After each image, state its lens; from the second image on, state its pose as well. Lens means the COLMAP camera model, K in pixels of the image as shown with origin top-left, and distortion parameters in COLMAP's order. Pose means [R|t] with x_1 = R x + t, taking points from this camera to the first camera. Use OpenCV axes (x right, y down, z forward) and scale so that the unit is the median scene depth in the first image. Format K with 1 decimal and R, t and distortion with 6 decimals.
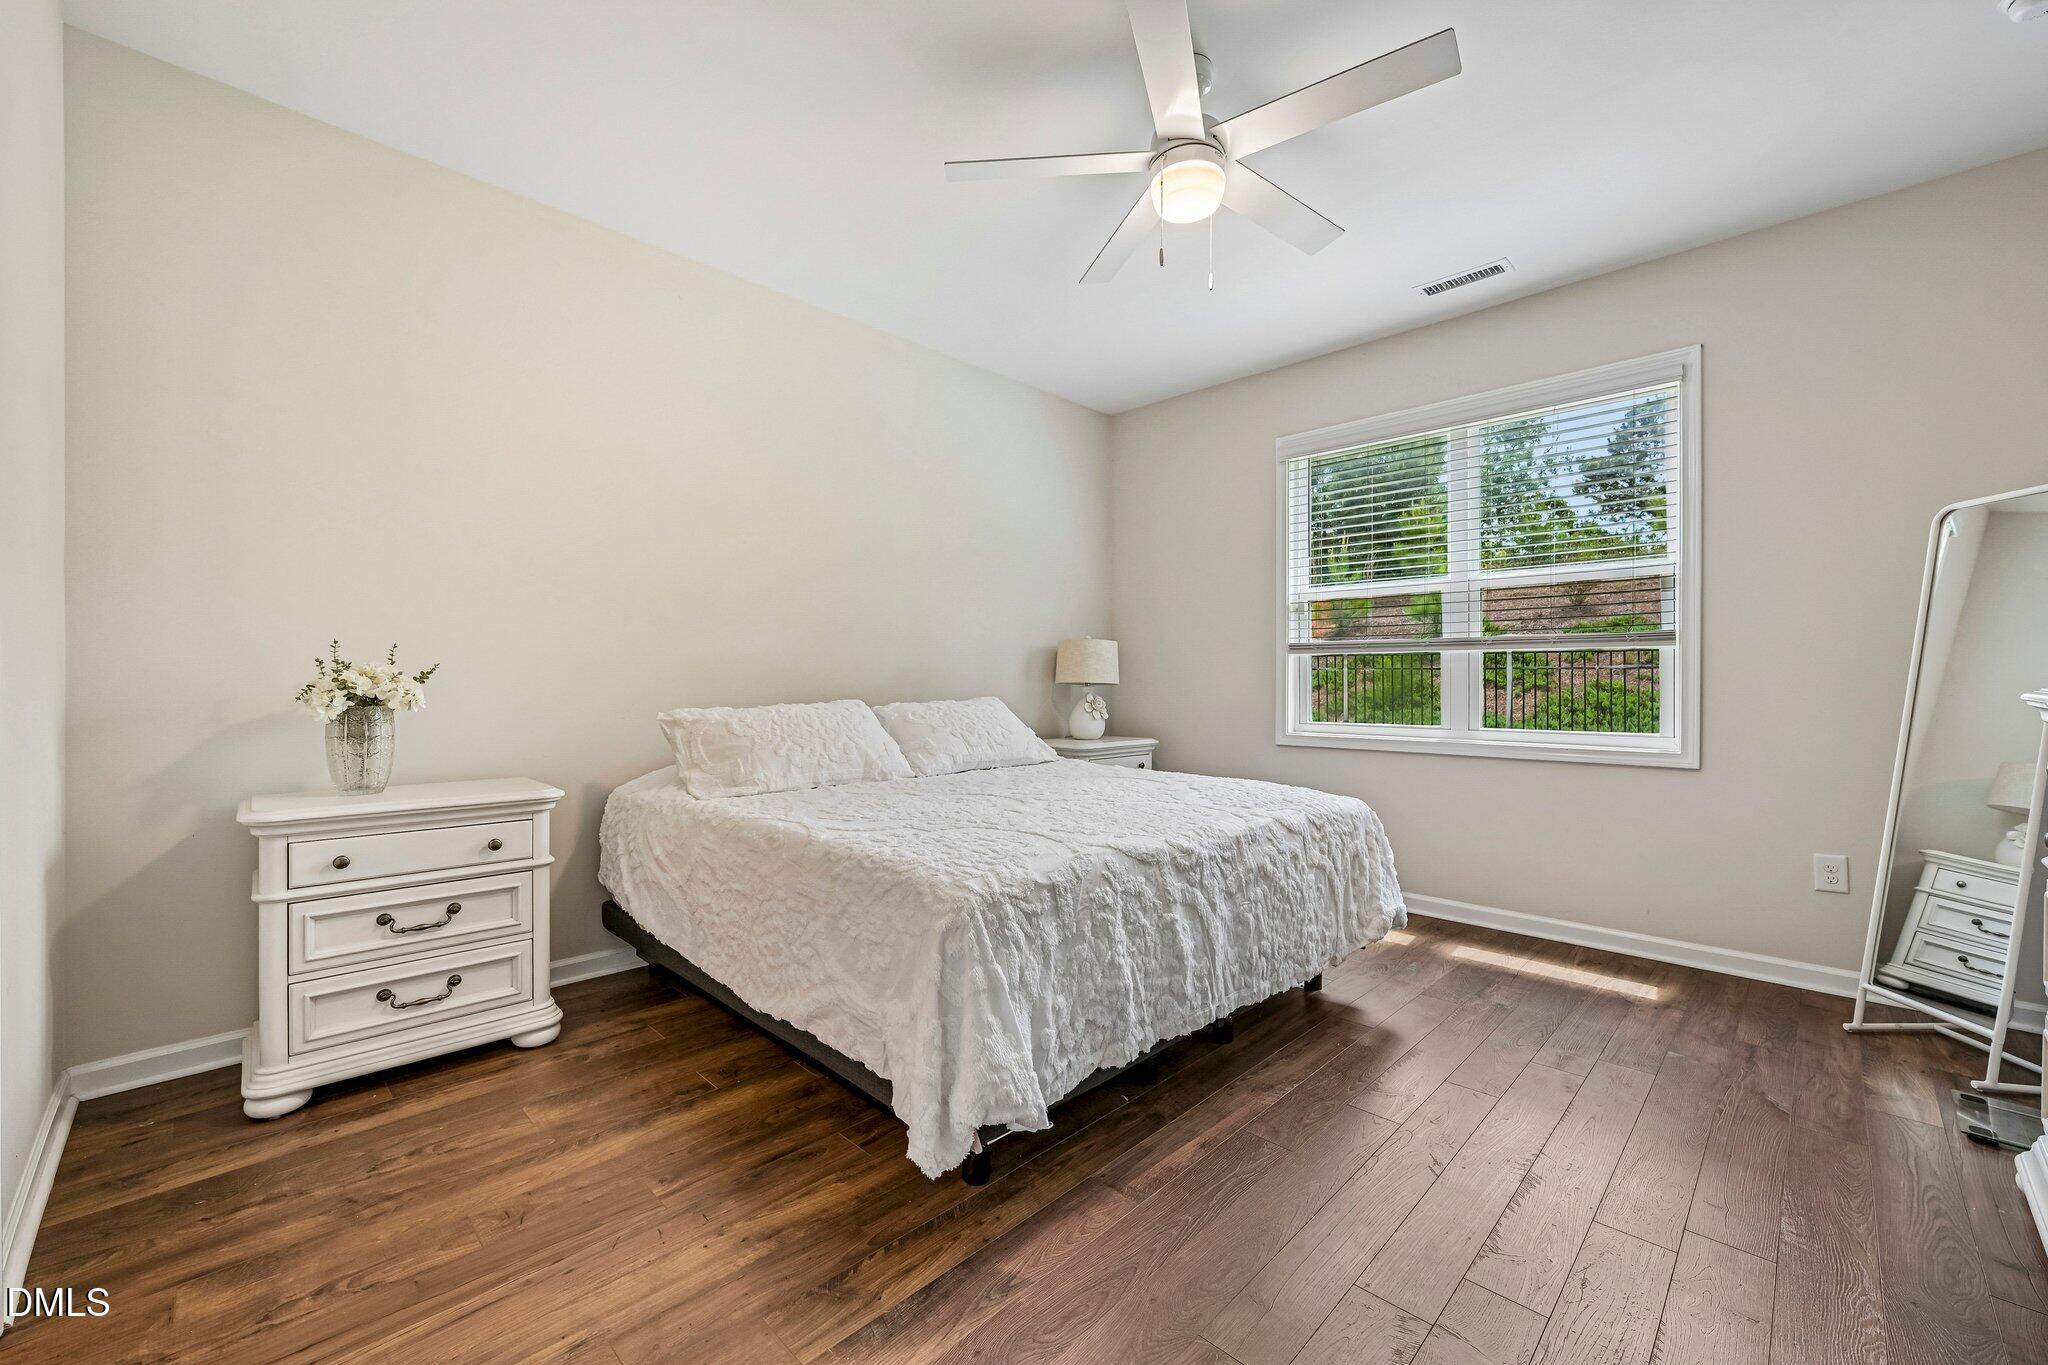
lens RADIAL K [[810.3, 0, 1024.8], [0, 810.3, 686.4], [0, 0, 1]] dist [-0.003683, -0.000236]
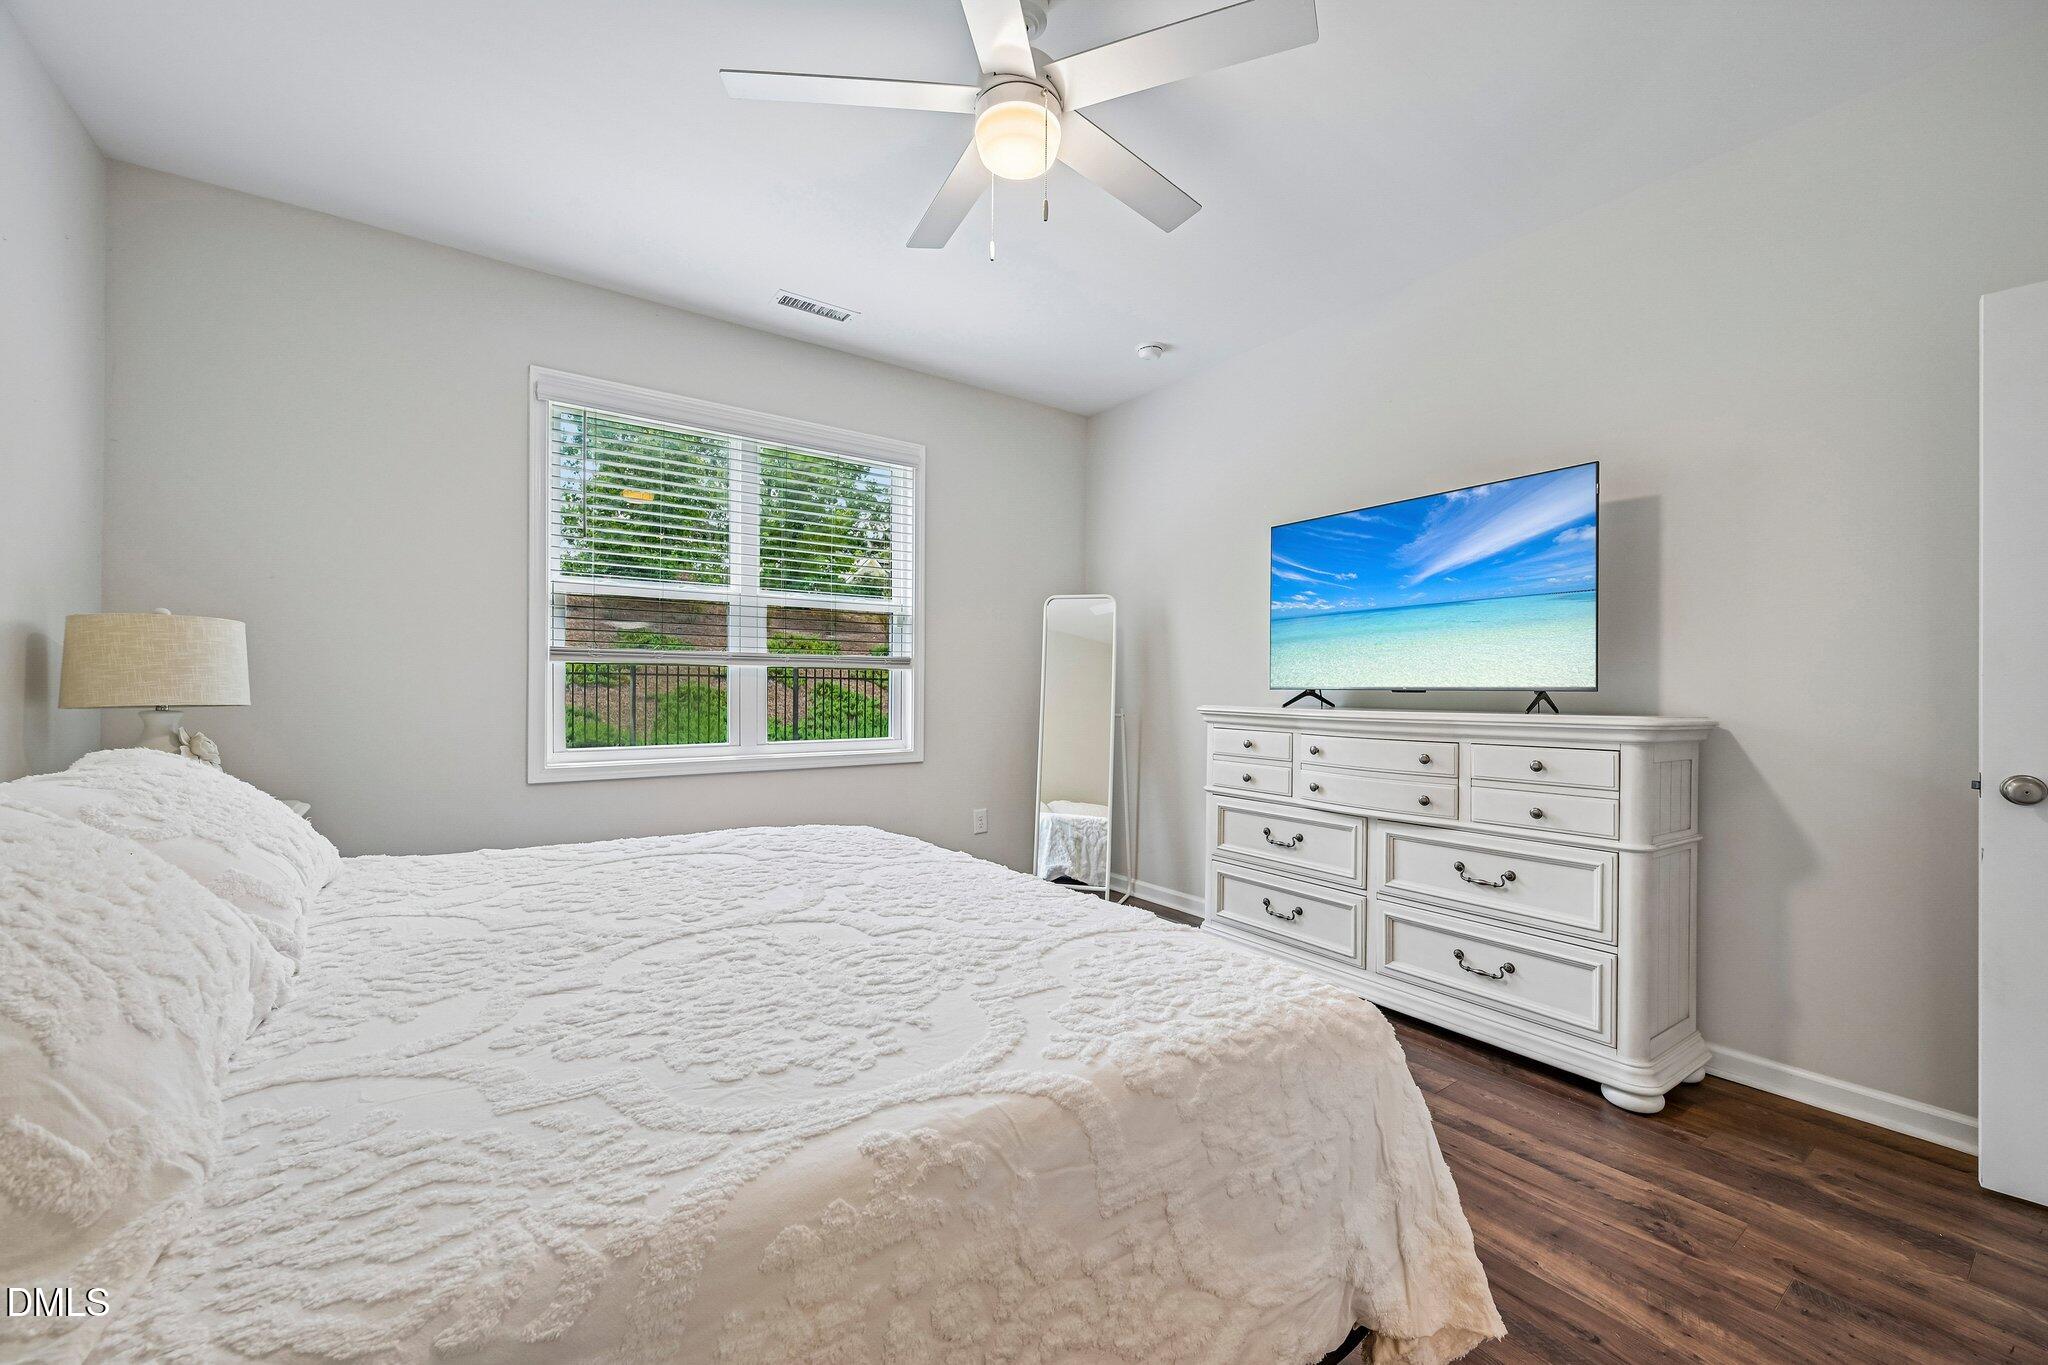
lens RADIAL K [[810.3, 0, 1027.1], [0, 810.3, 683.6], [0, 0, 1]] dist [-0.003683, -0.000236]
pose [[0.169378, 0.004499, 0.985541, -0.381248], [-0.000539, 0.999990, -0.004473, -0.017844], [-0.985551, 0.000226, 0.169378, 0.498970]]
